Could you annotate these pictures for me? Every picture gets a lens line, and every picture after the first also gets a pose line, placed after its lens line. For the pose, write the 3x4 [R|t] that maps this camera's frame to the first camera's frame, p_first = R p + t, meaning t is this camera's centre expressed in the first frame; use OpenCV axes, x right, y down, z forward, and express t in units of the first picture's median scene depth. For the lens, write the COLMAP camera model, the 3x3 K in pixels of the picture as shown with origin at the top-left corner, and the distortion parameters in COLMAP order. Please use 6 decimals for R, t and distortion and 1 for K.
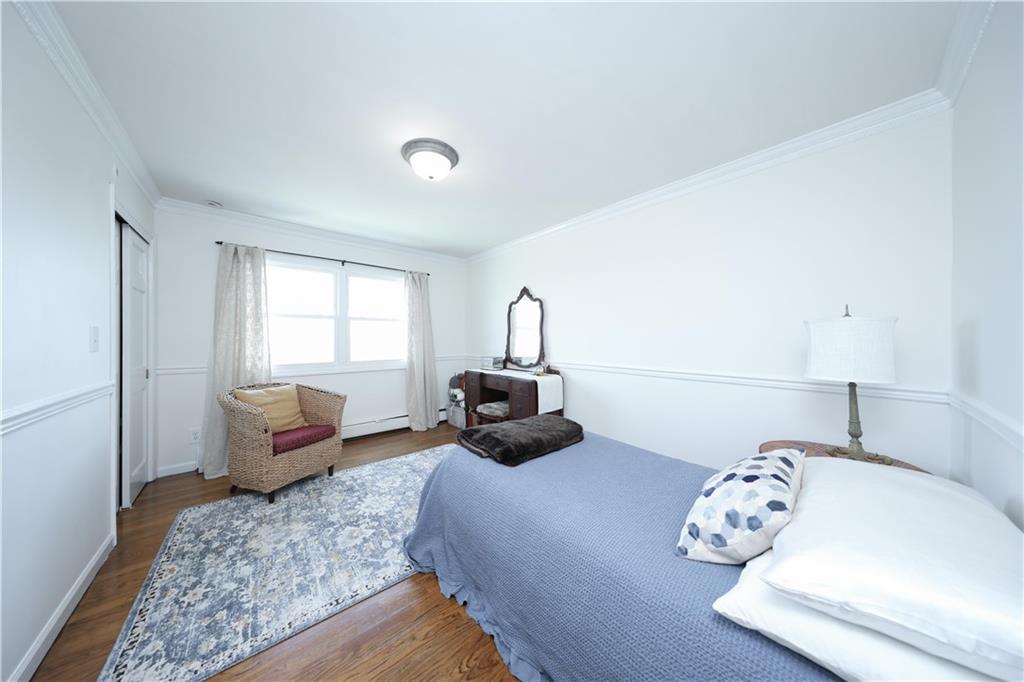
lens RADIAL K [[295.0, 0, 512.5], [0, 295.0, 337.5], [0, 0, 1]] dist [-0.000944, 0.000166]
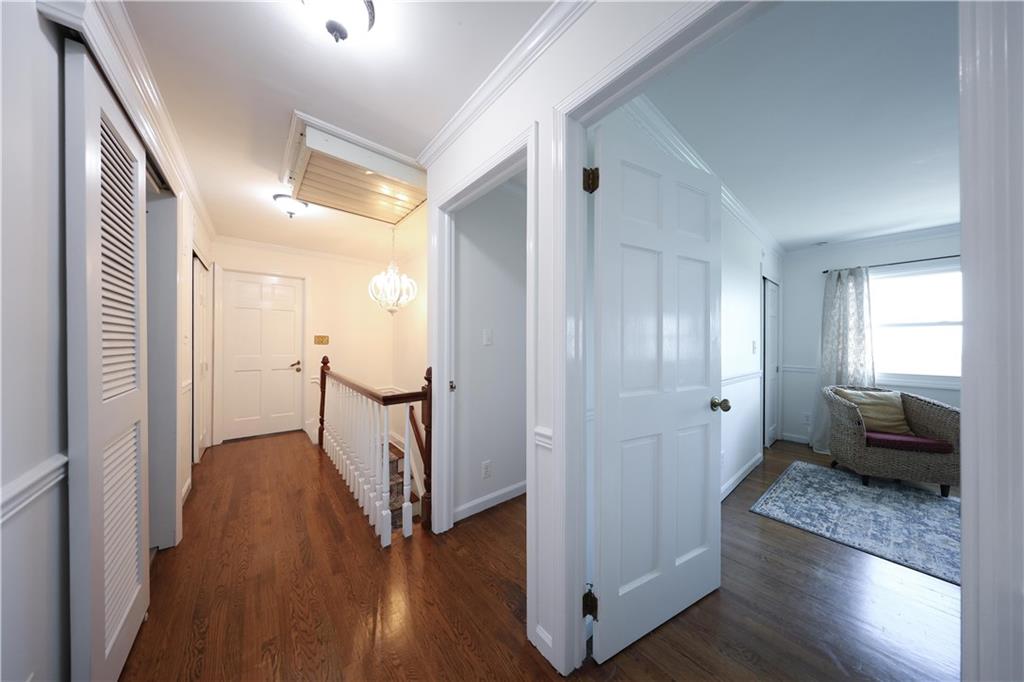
lens RADIAL K [[295.0, 0, 513.5], [0, 295.0, 344.1], [0, 0, 1]] dist [-0.000944, 0.000166]
pose [[-0.051967, -0.001871, -0.998647, 0.456050], [-0.003197, 0.999993, -0.001707, -0.004006], [0.998644, 0.003104, -0.051973, -0.366468]]
